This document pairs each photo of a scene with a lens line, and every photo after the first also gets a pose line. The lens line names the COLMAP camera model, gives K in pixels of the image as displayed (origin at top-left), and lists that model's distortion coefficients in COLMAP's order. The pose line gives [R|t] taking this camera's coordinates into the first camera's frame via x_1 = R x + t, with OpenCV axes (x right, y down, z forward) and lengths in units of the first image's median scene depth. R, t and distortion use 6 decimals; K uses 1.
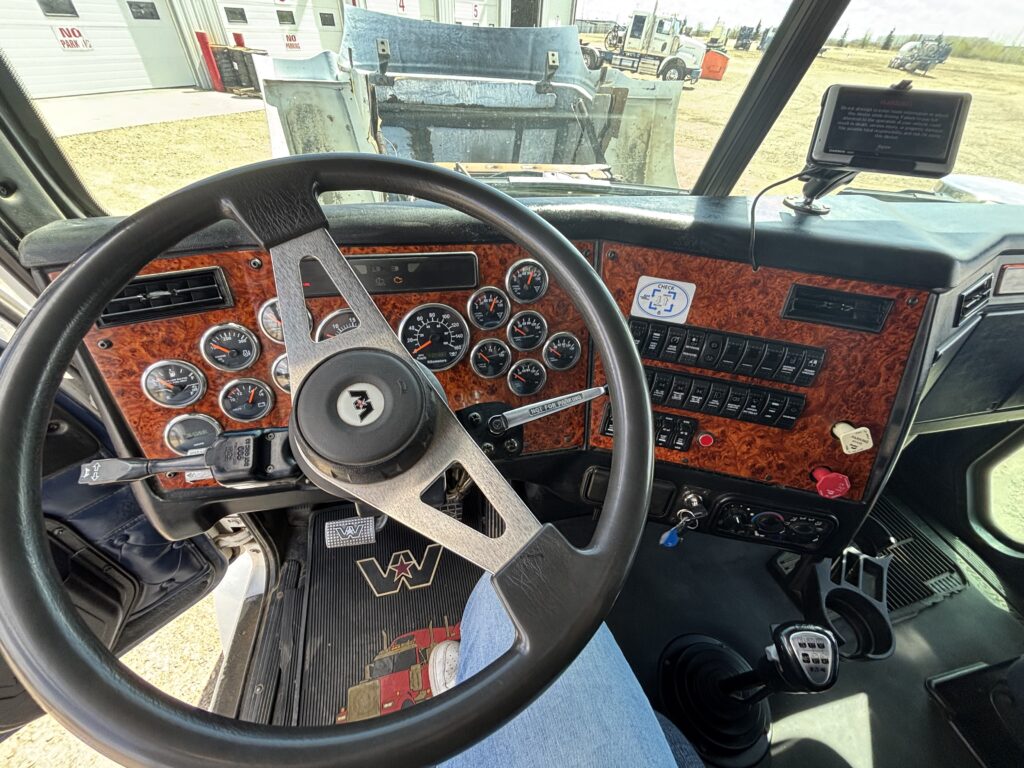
lens RADIAL K [[408.3, 0, 505.1], [0, 408.3, 386.3], [0, 0, 1]] dist [0.002162, -0.001914]
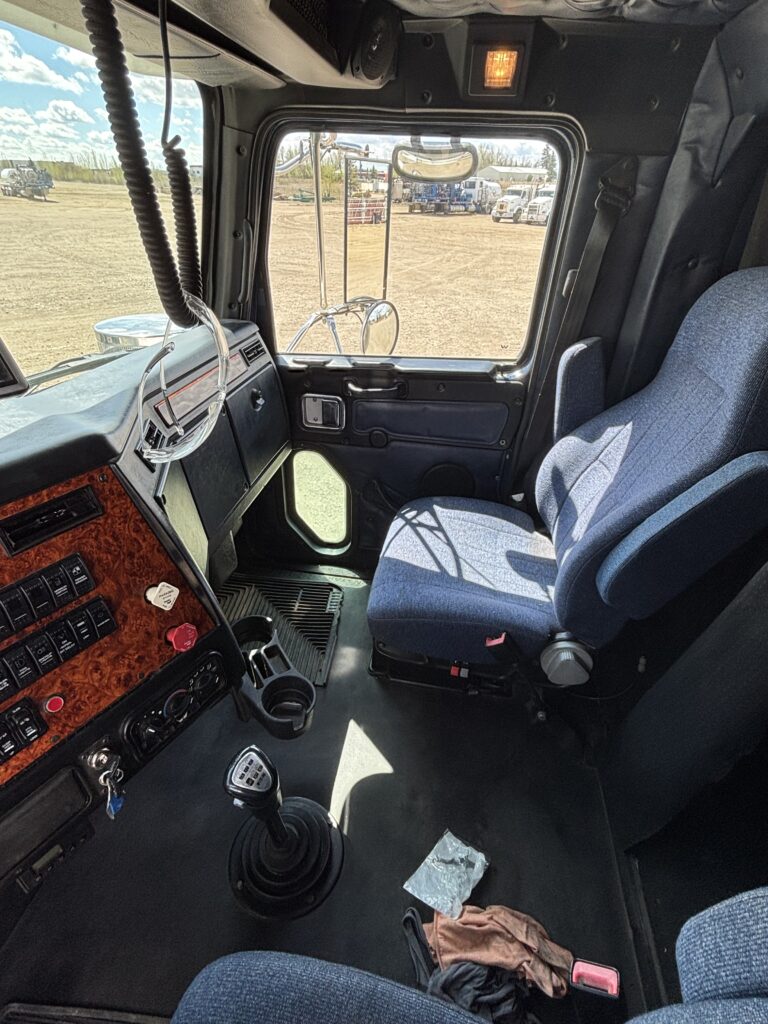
lens RADIAL K [[509.2, 0, 385.1], [0, 509.2, 512.5], [0, 0, 1]] dist [0.002955, -0.002557]
pose [[0.364238, -0.540604, 0.758339, 0.211784], [0.617166, 0.749920, 0.238171, 0.004916], [-0.697450, 0.381270, 0.606792, -0.399729]]
